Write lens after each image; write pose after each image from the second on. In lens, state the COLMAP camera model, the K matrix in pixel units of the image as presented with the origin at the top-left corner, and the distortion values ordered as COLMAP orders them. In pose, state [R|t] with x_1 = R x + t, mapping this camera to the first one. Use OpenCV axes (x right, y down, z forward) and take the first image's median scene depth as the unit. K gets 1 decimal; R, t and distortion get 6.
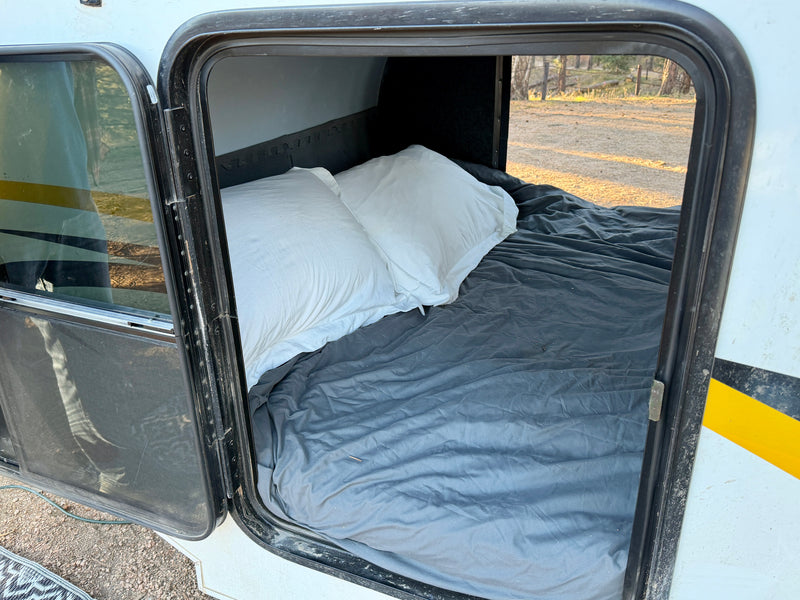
lens RADIAL K [[623.6, 0, 400.1], [0, 623.6, 295.1], [0, 0, 1]] dist [0.097563, -0.130486]
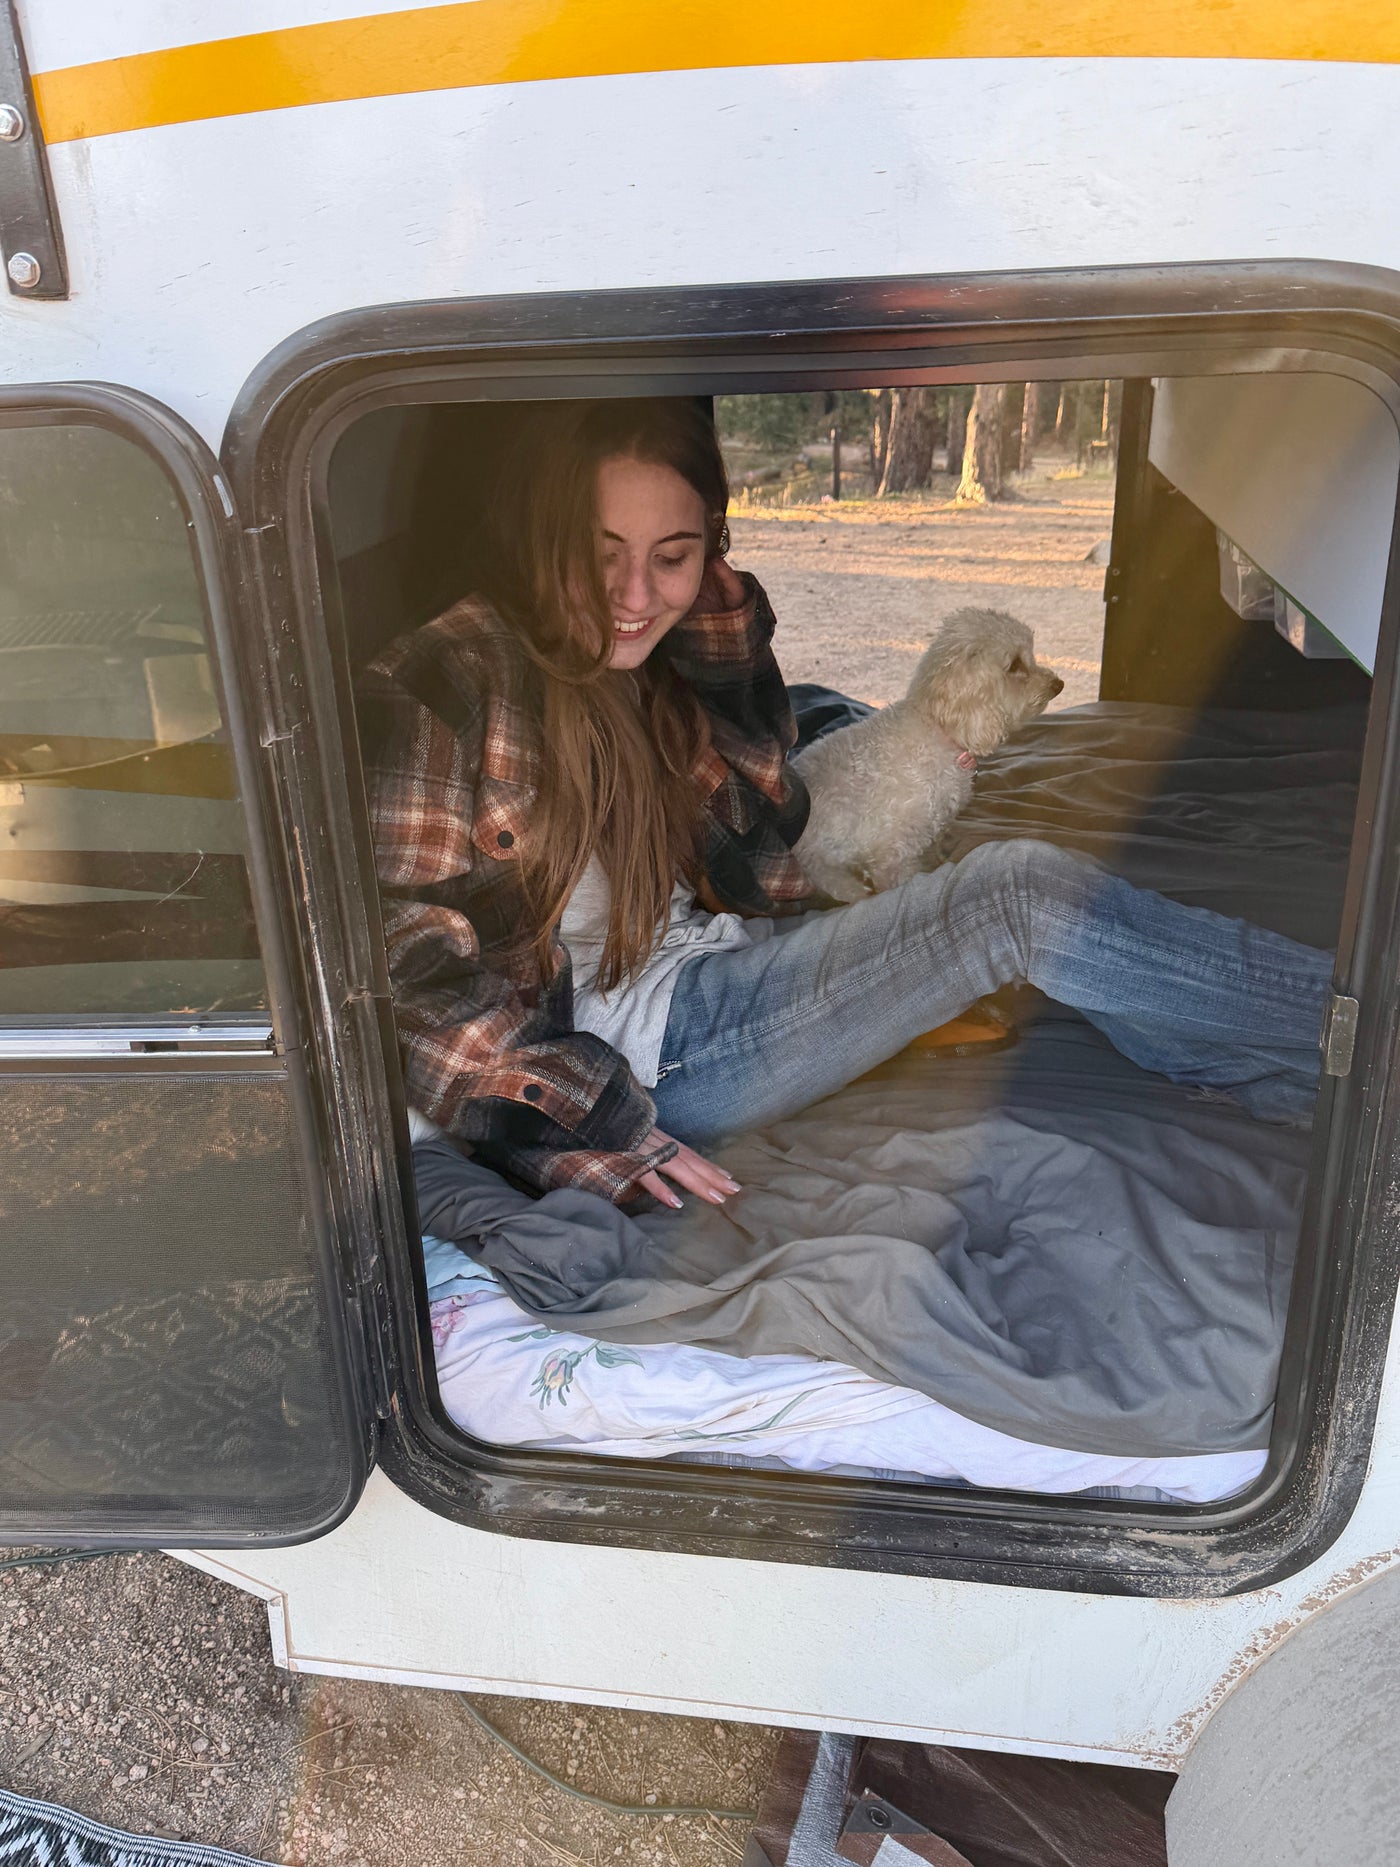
lens RADIAL K [[1430.6, 0, 700.0], [0, 1430.6, 933.5], [0, 0, 1]] dist [0.102710, -0.169697]
pose [[0.969234, -0.107315, 0.221516, -0.249154], [0.112146, 0.993648, -0.009309, 0.023627], [-0.219110, 0.033865, 0.975112, -0.031738]]
